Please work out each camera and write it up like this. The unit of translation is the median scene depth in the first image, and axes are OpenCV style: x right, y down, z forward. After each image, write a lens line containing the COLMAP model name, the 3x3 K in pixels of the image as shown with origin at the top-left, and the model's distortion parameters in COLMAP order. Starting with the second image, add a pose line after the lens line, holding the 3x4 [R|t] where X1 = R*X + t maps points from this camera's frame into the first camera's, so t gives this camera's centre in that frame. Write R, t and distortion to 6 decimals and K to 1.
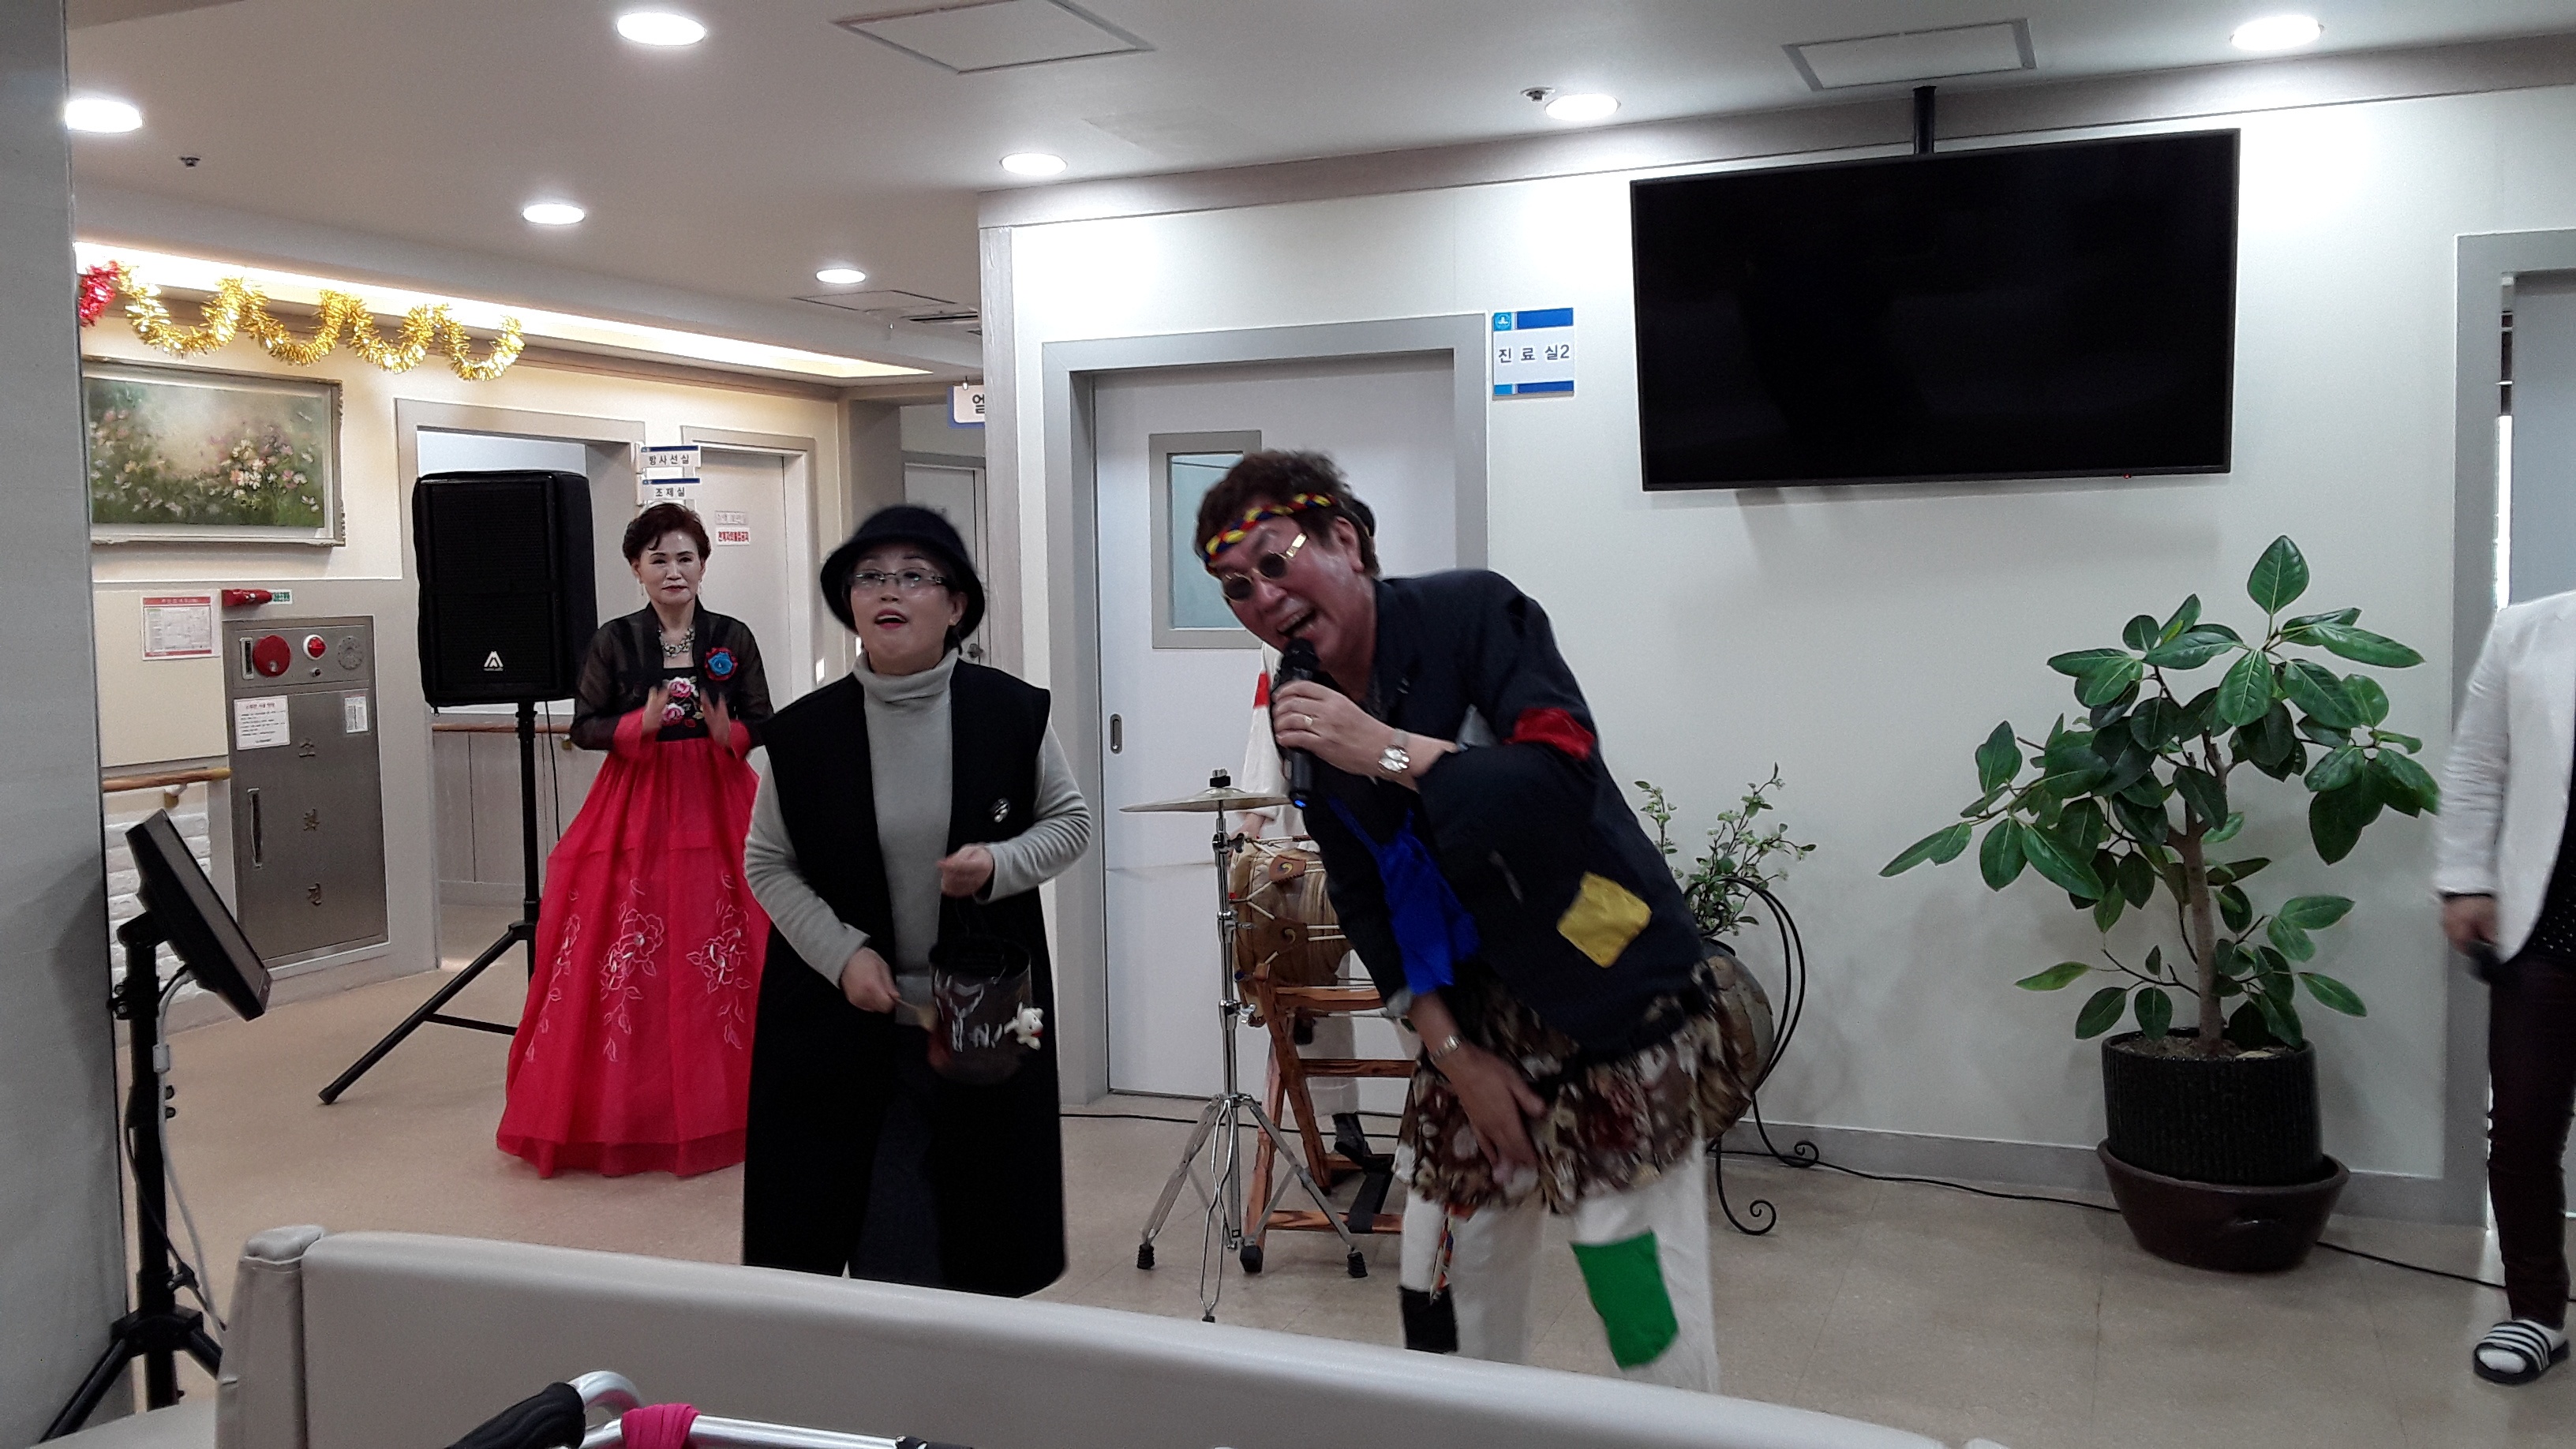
lens RADIAL K [[2116.0, 0, 1287.7], [0, 2116.0, 702.5], [0, 0, 1]] dist [0.080749, -0.090144]
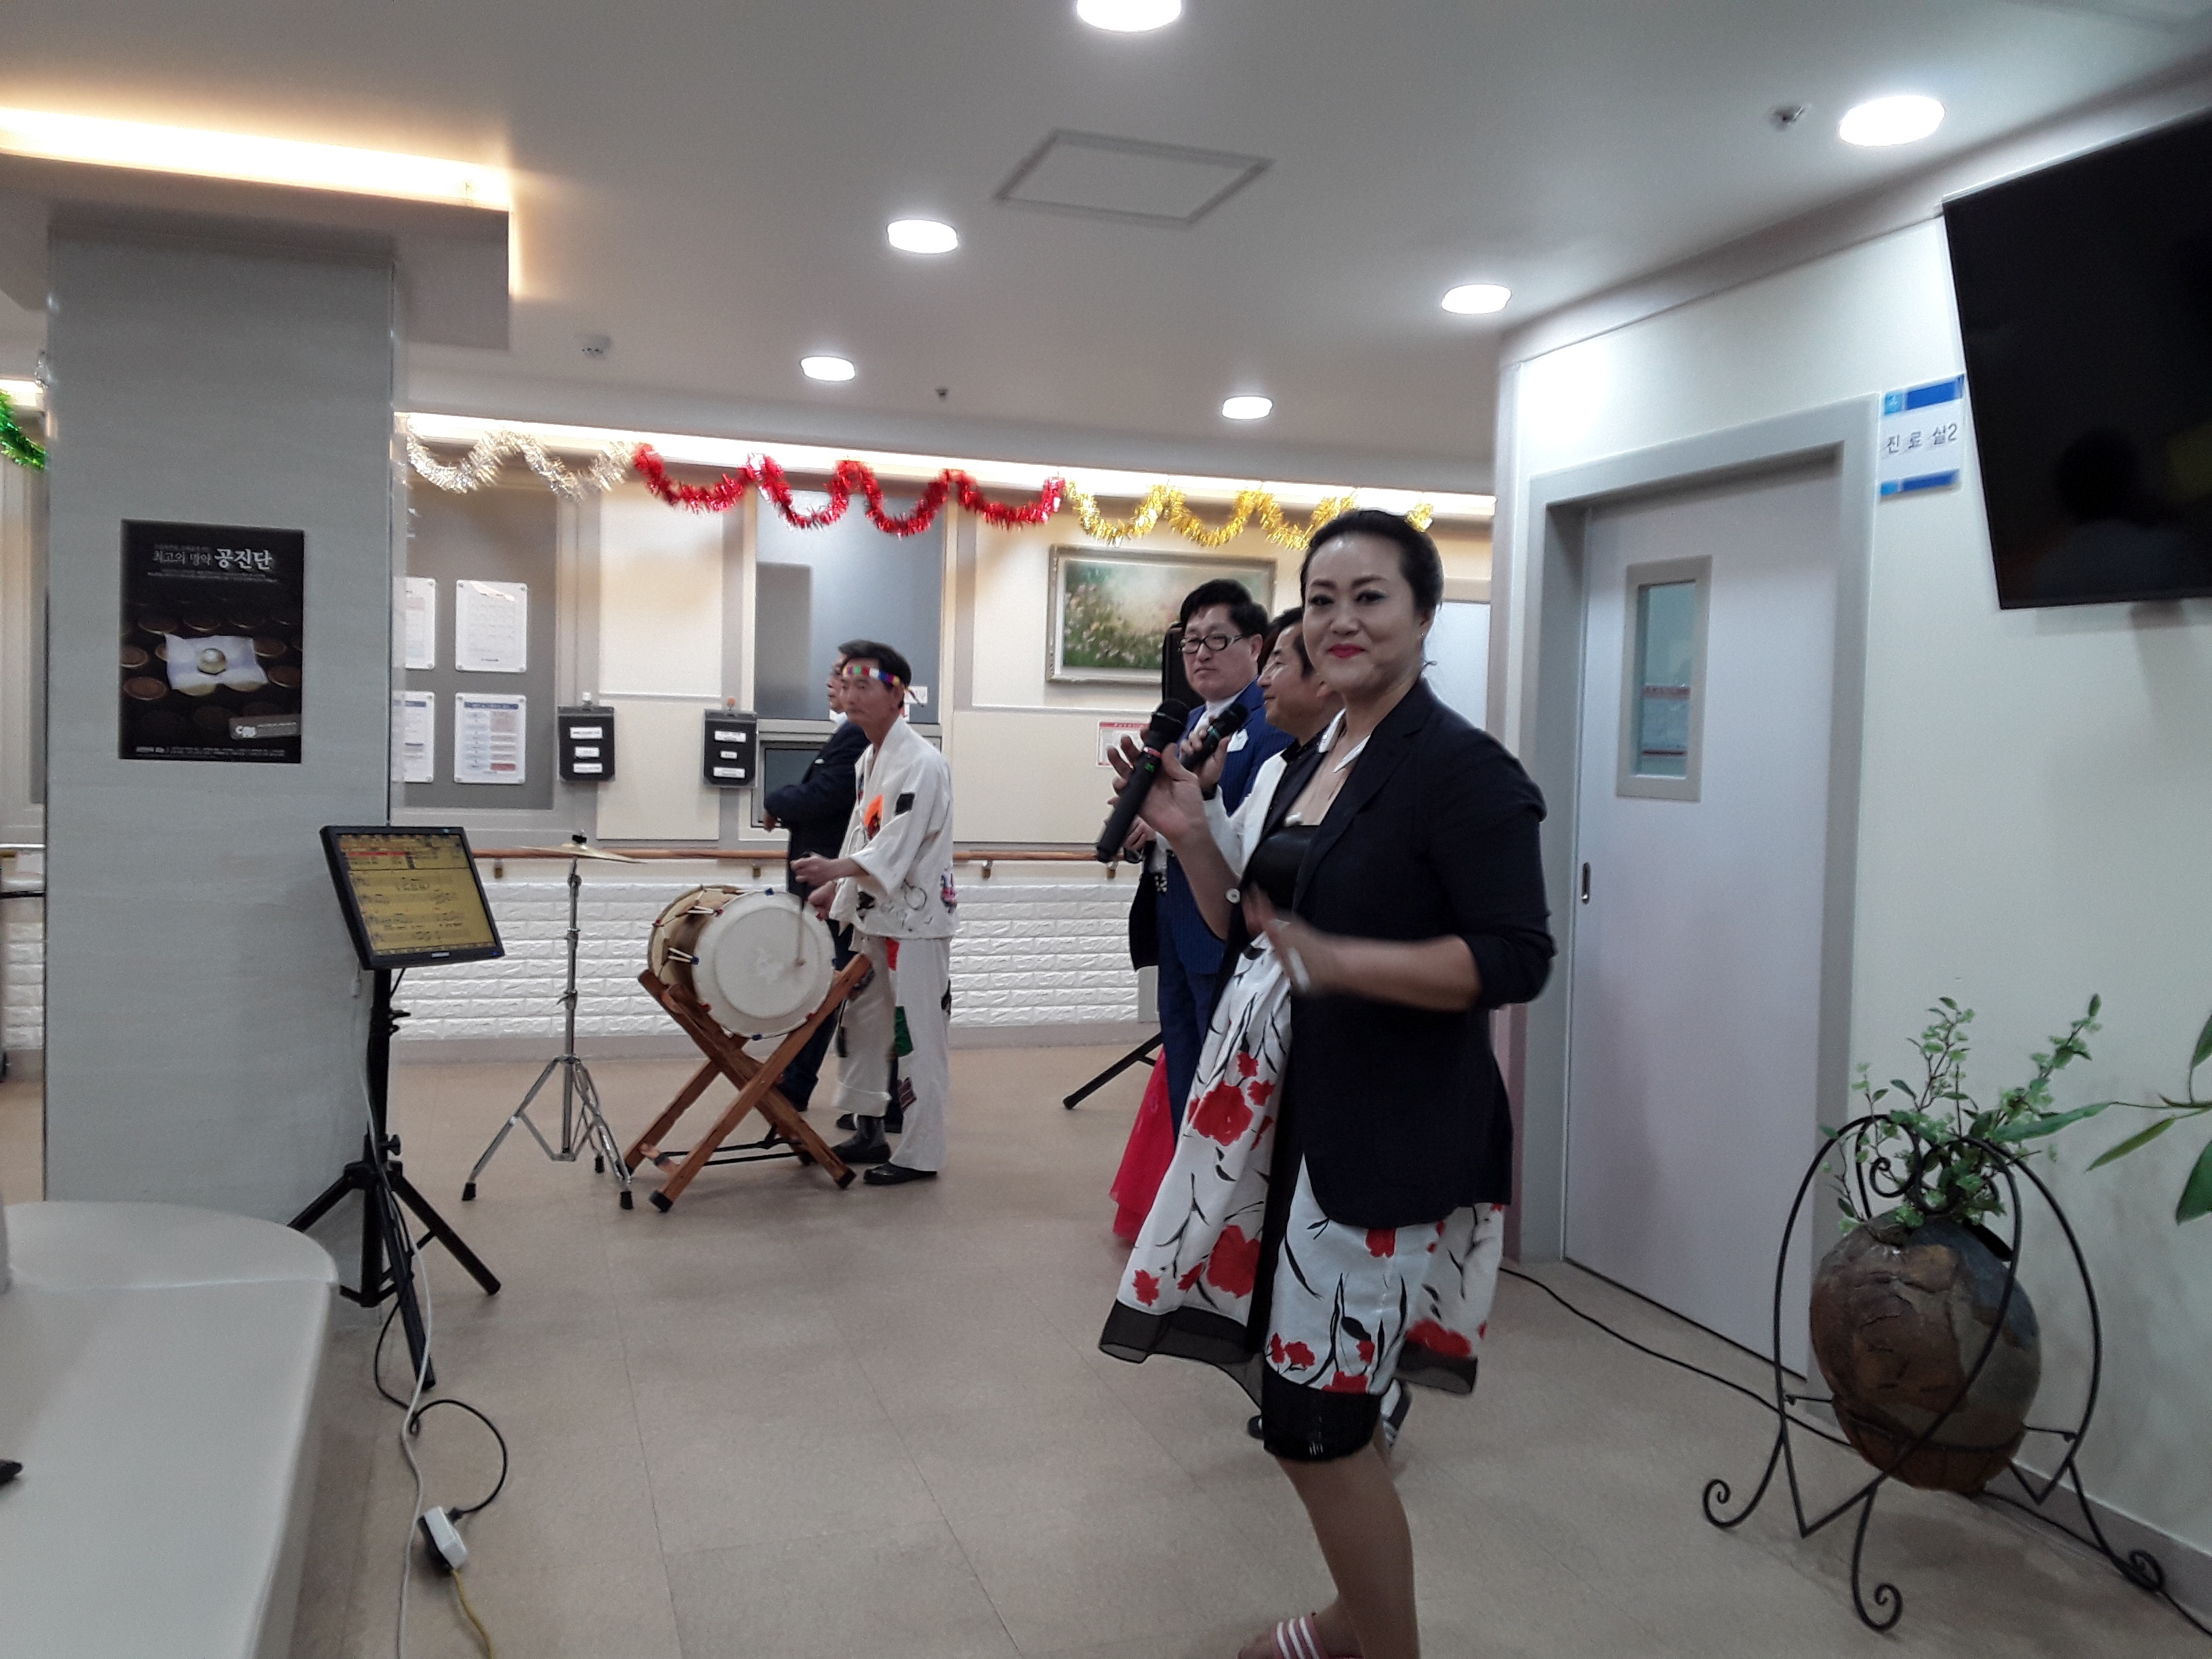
lens RADIAL K [[1810.9, 0, 1087.5], [0, 1810.9, 807.6], [0, 0, 1]] dist [0.078834, -0.112943]
pose [[0.645880, 0.064653, -0.760697, 0.440322], [-0.085403, 0.996272, 0.012163, -0.010996], [0.758647, 0.057110, 0.648994, 0.332340]]
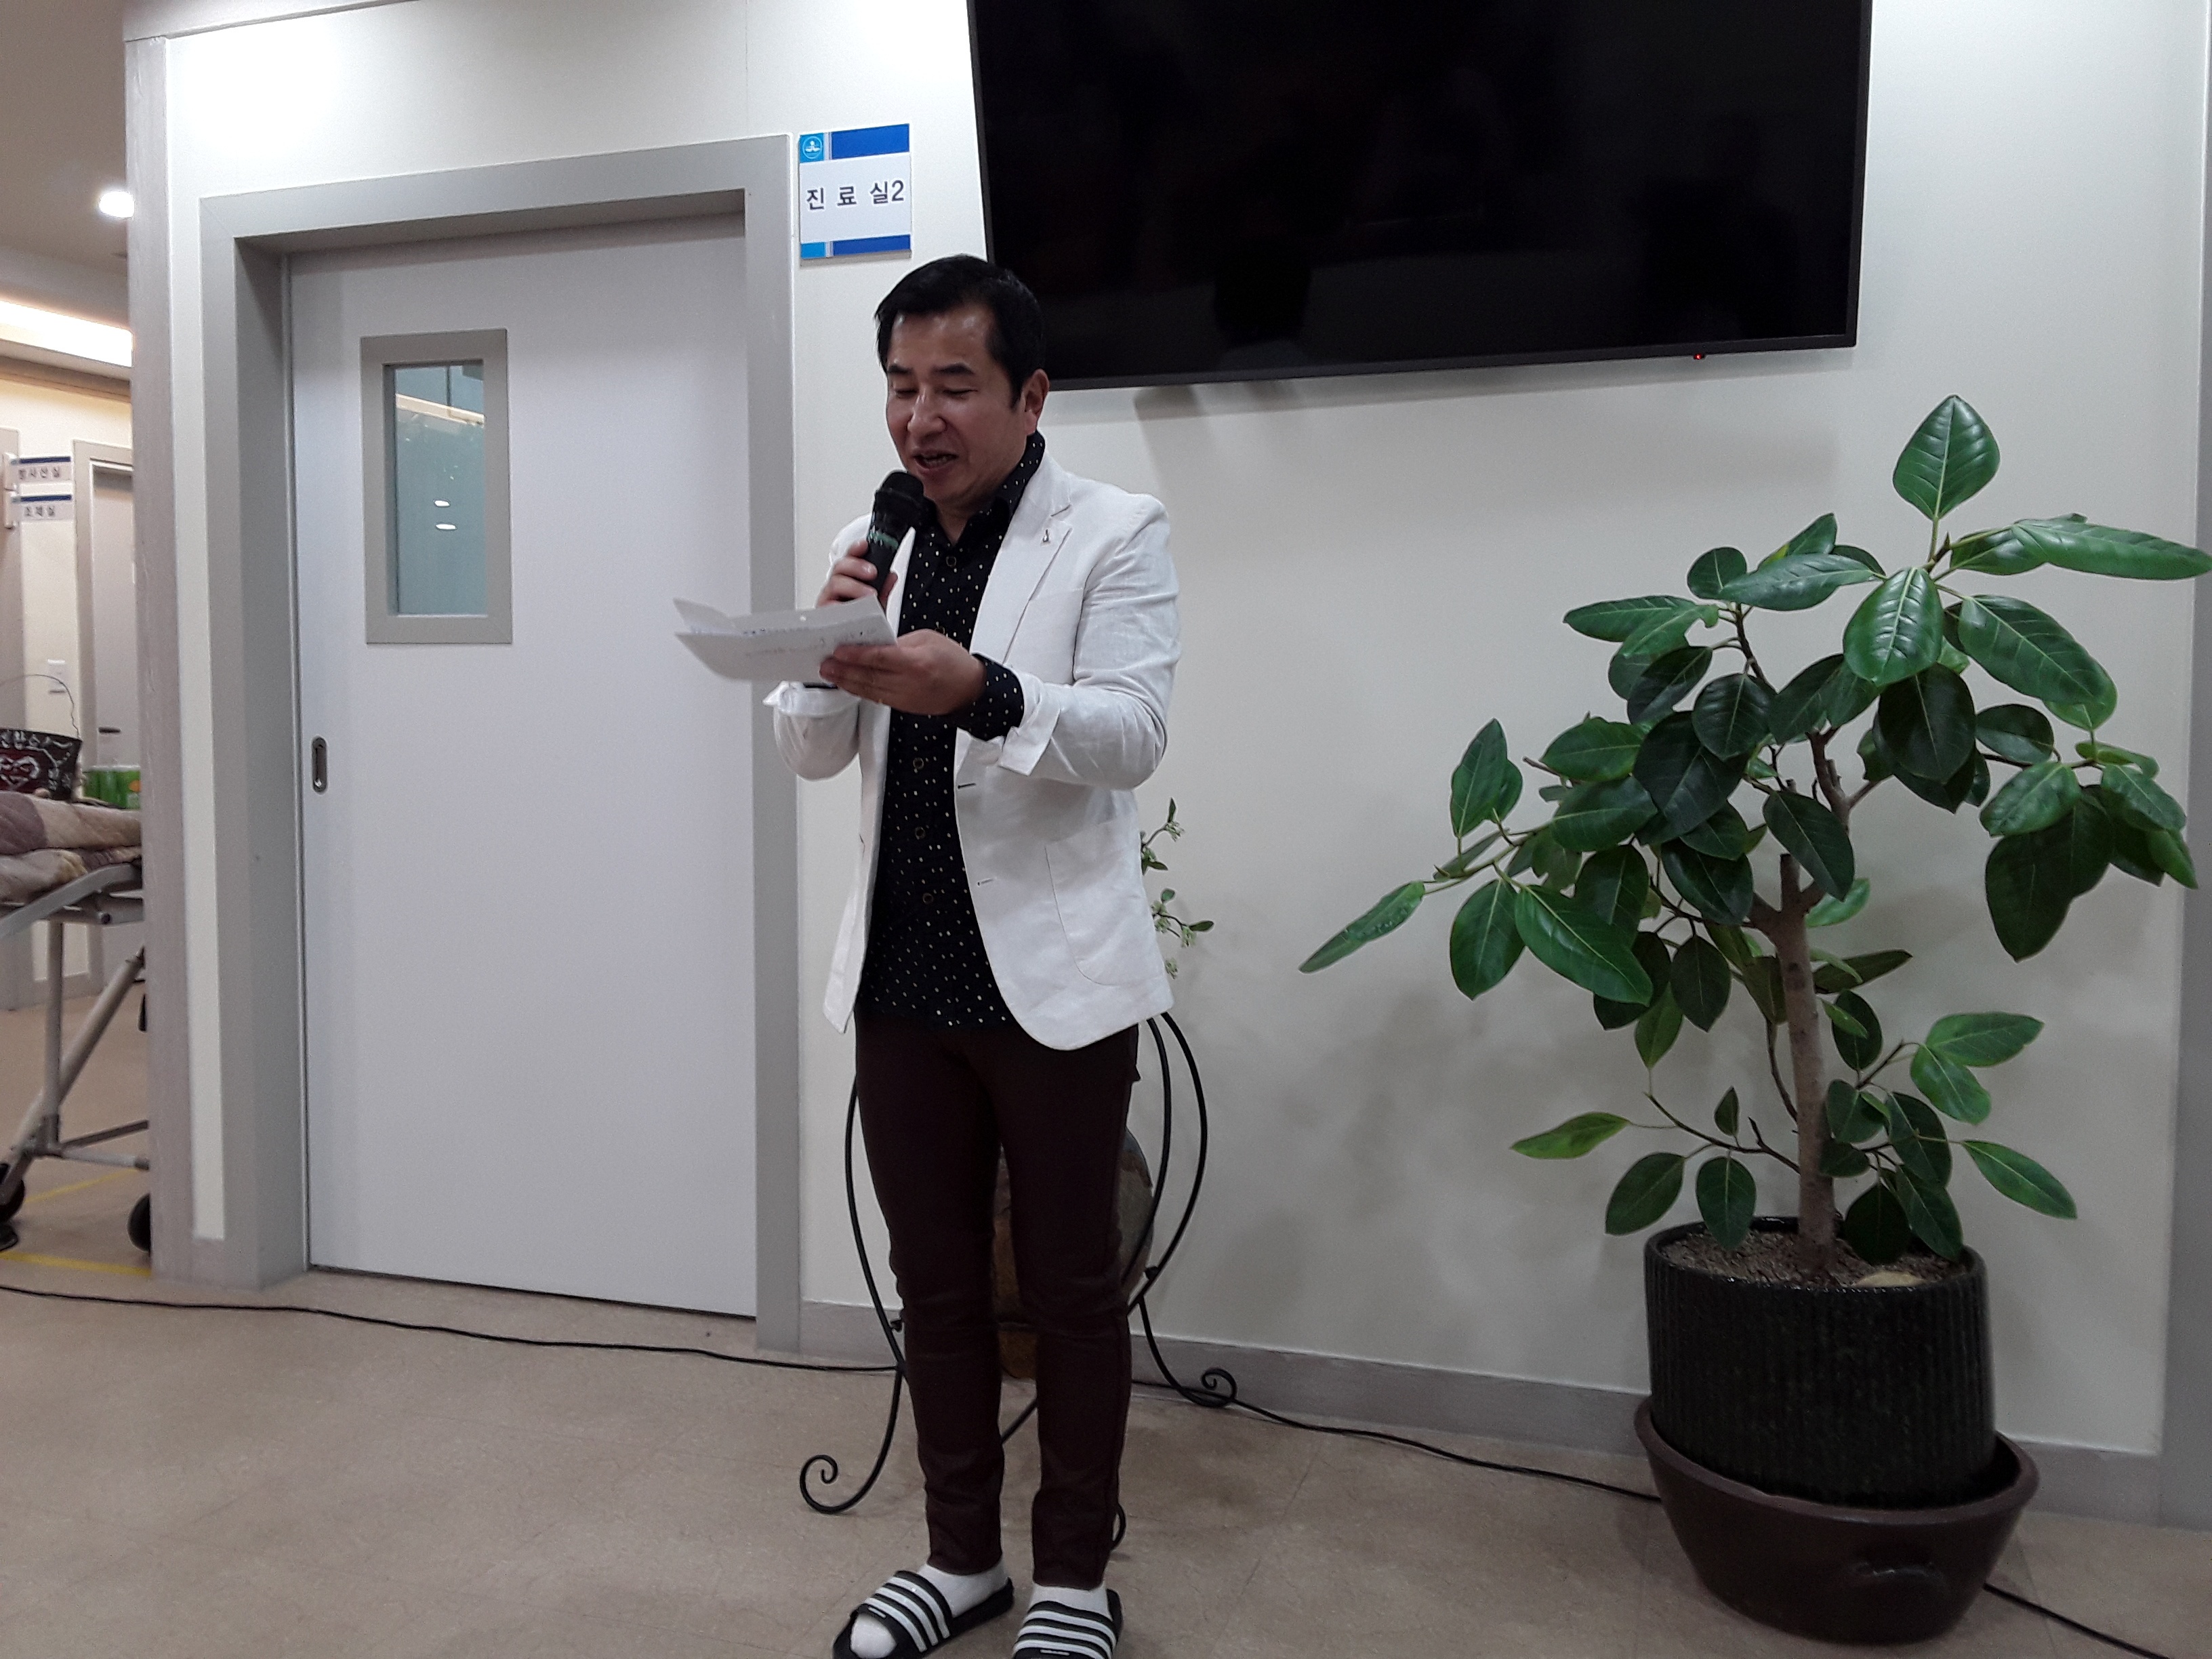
lens RADIAL K [[1810.9, 0, 1119.1], [0, 1810.9, 817.4], [0, 0, 1]] dist [0.078834, -0.112943]
pose [[0.998096, 0.019454, 0.058528, 0.168960], [-0.018958, 0.999780, -0.009016, 0.037042], [-0.058690, 0.007890, 0.998245, 0.414875]]
